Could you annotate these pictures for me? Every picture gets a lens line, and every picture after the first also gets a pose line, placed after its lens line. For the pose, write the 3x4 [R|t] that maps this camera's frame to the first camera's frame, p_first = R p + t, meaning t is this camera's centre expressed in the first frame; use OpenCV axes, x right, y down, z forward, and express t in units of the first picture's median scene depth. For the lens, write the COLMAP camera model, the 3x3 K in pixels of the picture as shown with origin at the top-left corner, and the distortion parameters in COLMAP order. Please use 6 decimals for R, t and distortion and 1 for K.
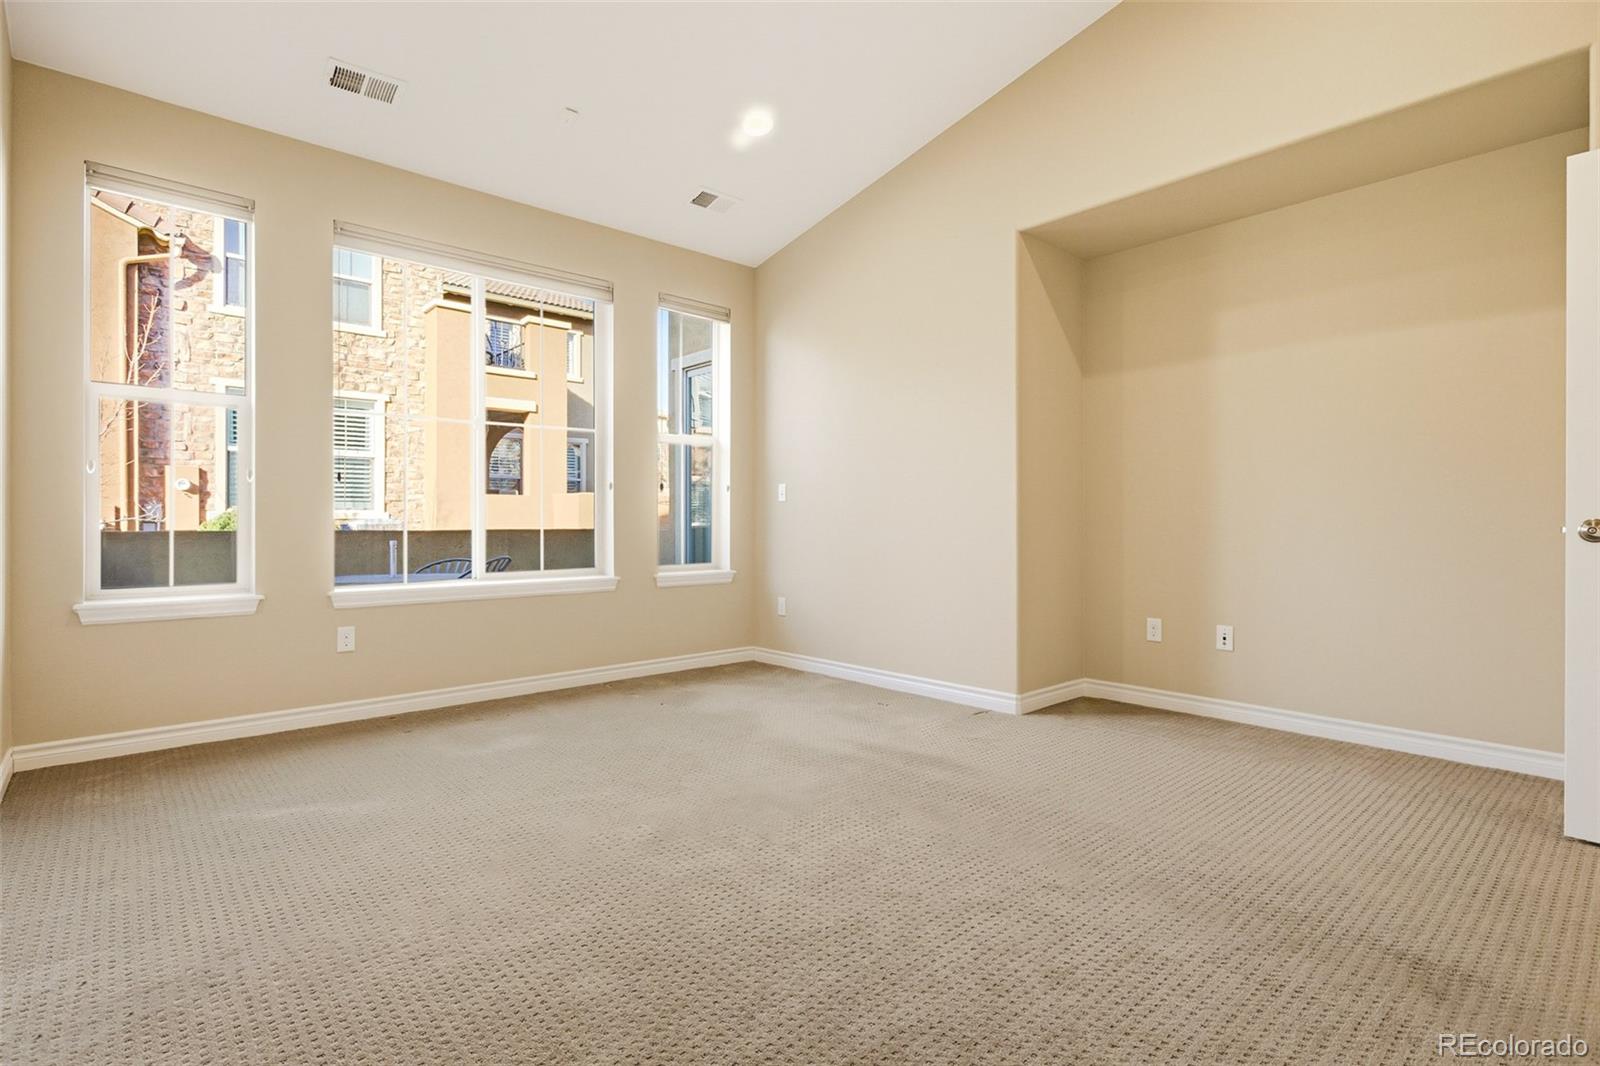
lens RADIAL K [[741.7, 0, 796.6], [0, 741.7, 531.6], [0, 0, 1]] dist [-0.011706, -0.000414]
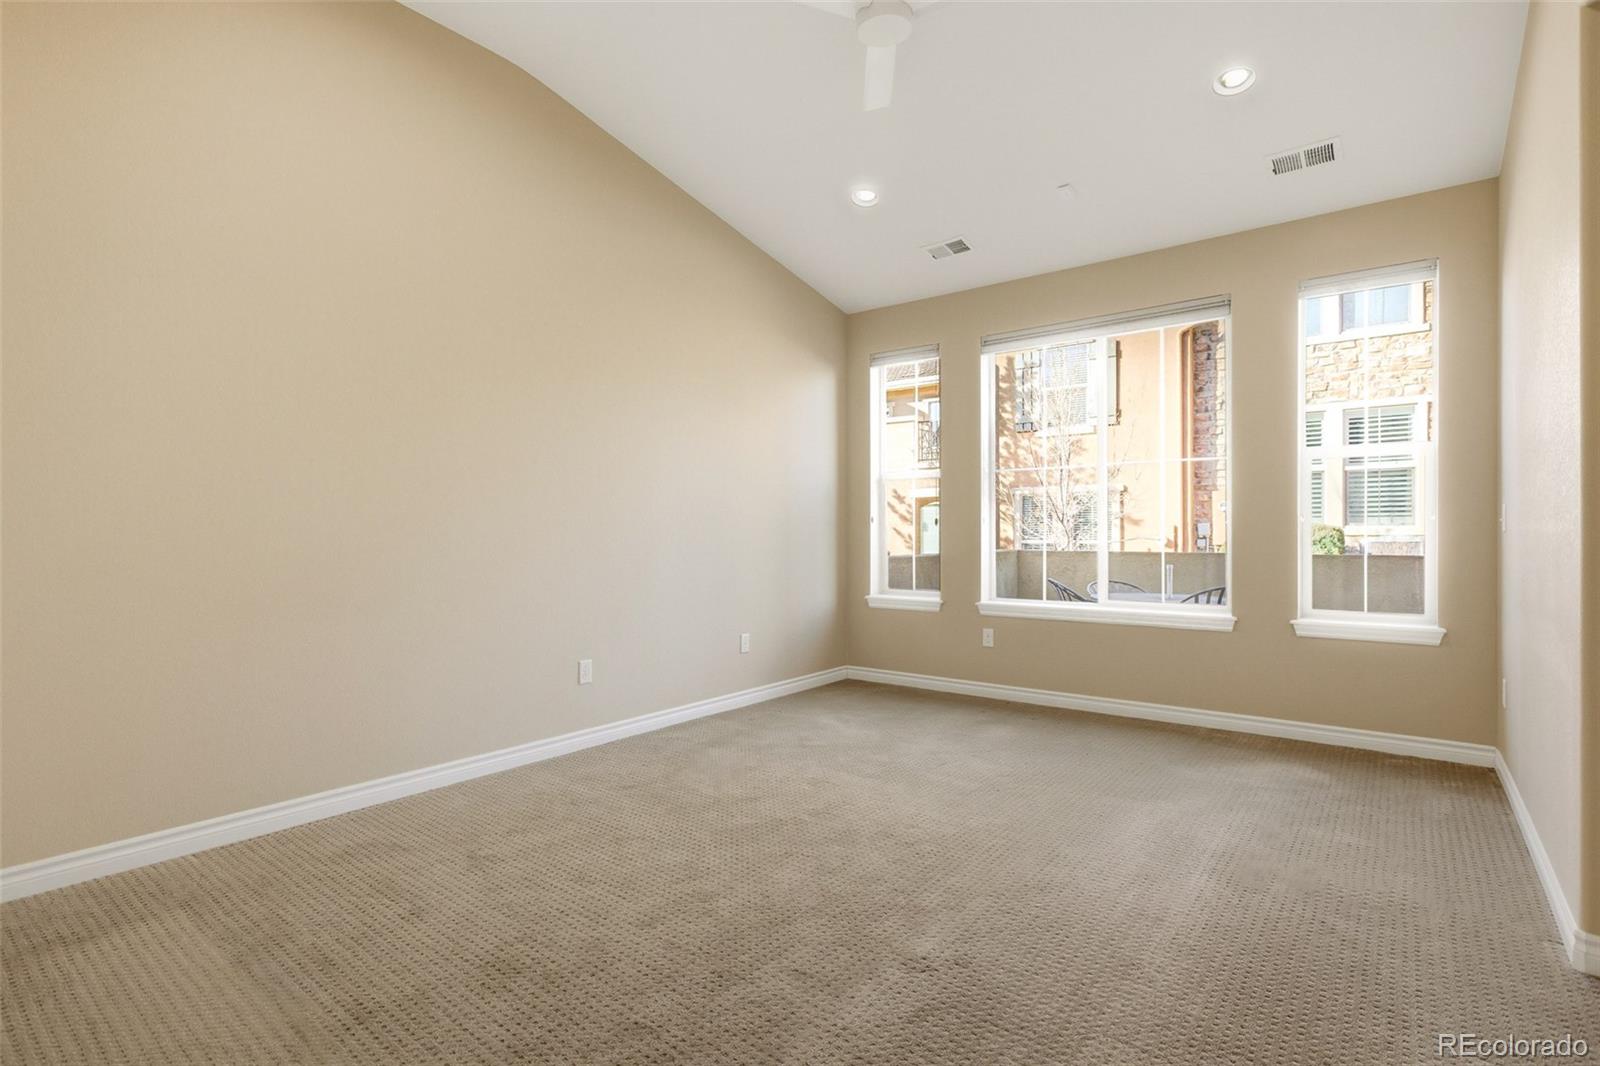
lens RADIAL K [[741.7, 0, 796.2], [0, 741.7, 526.0], [0, 0, 1]] dist [-0.011706, -0.000414]
pose [[0.176606, -0.007646, -0.984252, 0.207184], [-0.010491, 0.999898, -0.009650, -0.013995], [0.984226, 0.012030, 0.176508, 0.120189]]
